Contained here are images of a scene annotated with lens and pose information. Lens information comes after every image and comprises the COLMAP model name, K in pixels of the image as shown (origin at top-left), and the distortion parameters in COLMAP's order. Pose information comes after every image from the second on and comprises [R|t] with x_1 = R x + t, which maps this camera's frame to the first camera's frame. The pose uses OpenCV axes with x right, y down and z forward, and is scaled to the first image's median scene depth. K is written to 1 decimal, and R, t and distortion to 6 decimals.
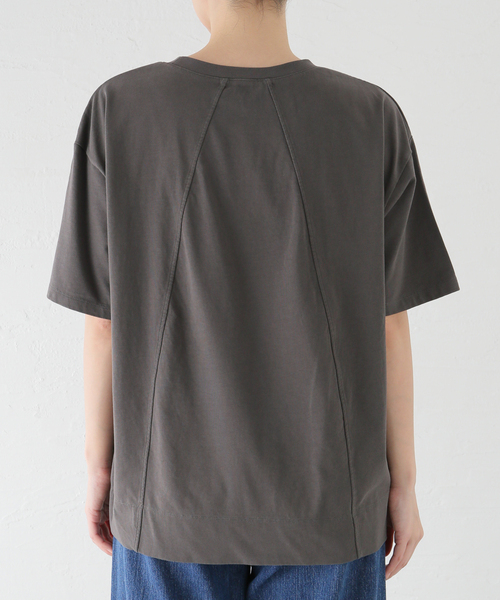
lens RADIAL K [[999.0, 0, 251.9], [0, 999.0, 301.1], [0, 0, 1]] dist [-0.025019, 0.000000]
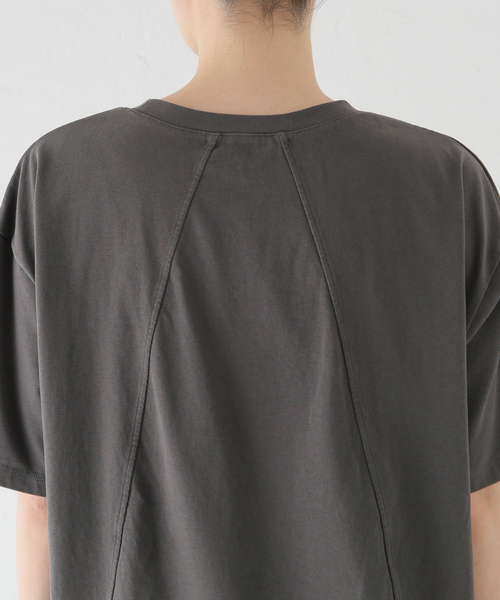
lens RADIAL K [[1121.6, 0, 248.0], [0, 1121.6, 298.9], [0, 0, 1]] dist [-0.003177, 0.000000]
pose [[0.998922, -0.009377, -0.045472, 0.026169], [0.007669, 0.999264, -0.037591, -0.087558], [0.045791, 0.037202, 0.998258, 0.278044]]
